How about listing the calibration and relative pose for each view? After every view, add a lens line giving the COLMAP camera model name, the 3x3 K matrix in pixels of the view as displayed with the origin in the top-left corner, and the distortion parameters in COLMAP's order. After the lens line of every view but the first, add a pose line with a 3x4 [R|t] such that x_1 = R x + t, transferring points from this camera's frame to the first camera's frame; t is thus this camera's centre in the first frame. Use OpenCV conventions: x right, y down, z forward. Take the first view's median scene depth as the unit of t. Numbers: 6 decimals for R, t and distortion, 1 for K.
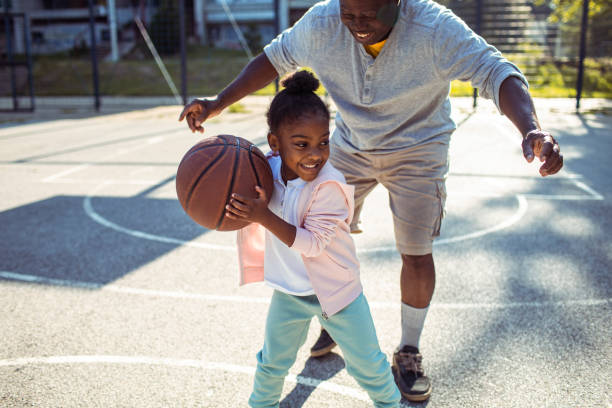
lens RADIAL K [[713.7, 0, 291.7], [0, 713.7, 203.2], [0, 0, 1]] dist [-0.113026, 0.184706]
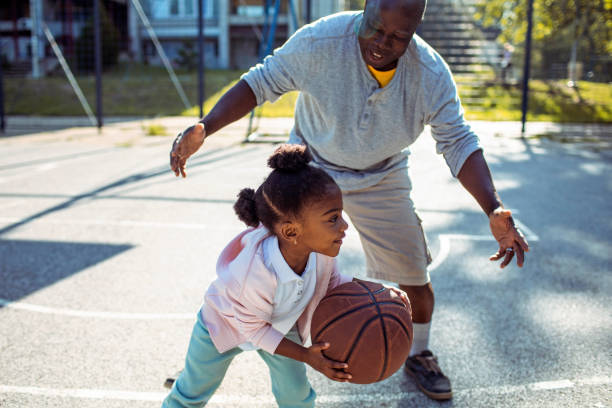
lens RADIAL K [[727.5, 0, 306.0], [0, 727.5, 204.0], [0, 0, 1]] dist [-0.081419, 0.068428]
pose [[0.996891, 0.000115, 0.078799, 0.106056], [0.002294, 0.999533, -0.030488, -0.027730], [-0.078766, 0.030574, 0.996424, 0.162885]]
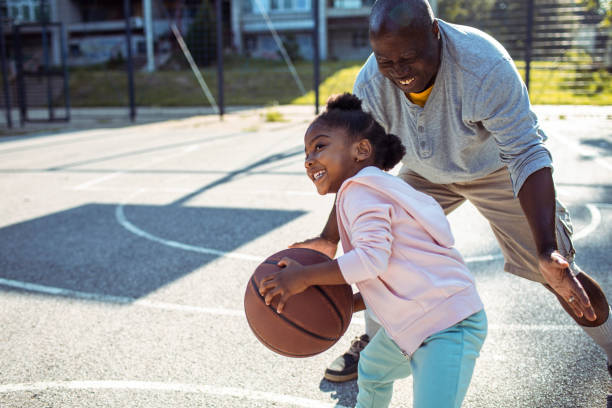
lens RADIAL K [[717.3, 0, 273.5], [0, 717.3, 203.7], [0, 0, 1]] dist [-0.084066, 0.060666]
pose [[0.997243, 0.001988, -0.074172, -0.017556], [-0.003463, 0.999799, -0.019764, 0.008797], [0.074118, 0.019967, 0.997050, 0.081377]]
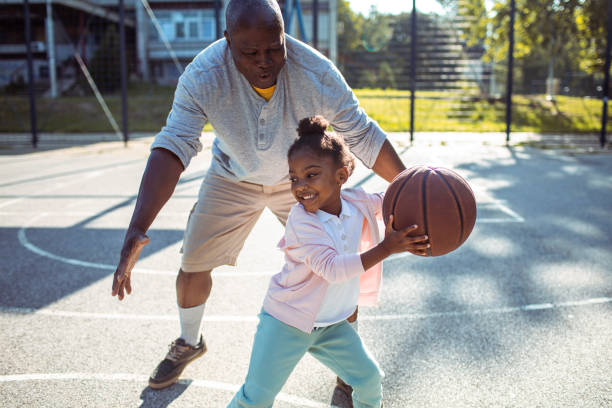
lens RADIAL K [[717.0, 0, 332.7], [0, 717.0, 194.3], [0, 0, 1]] dist [-0.118612, 0.190600]
pose [[0.991432, -0.013447, 0.129933, 0.017360], [0.022061, 0.997635, -0.065090, 0.020773], [-0.128750, 0.067399, 0.989384, -0.042139]]
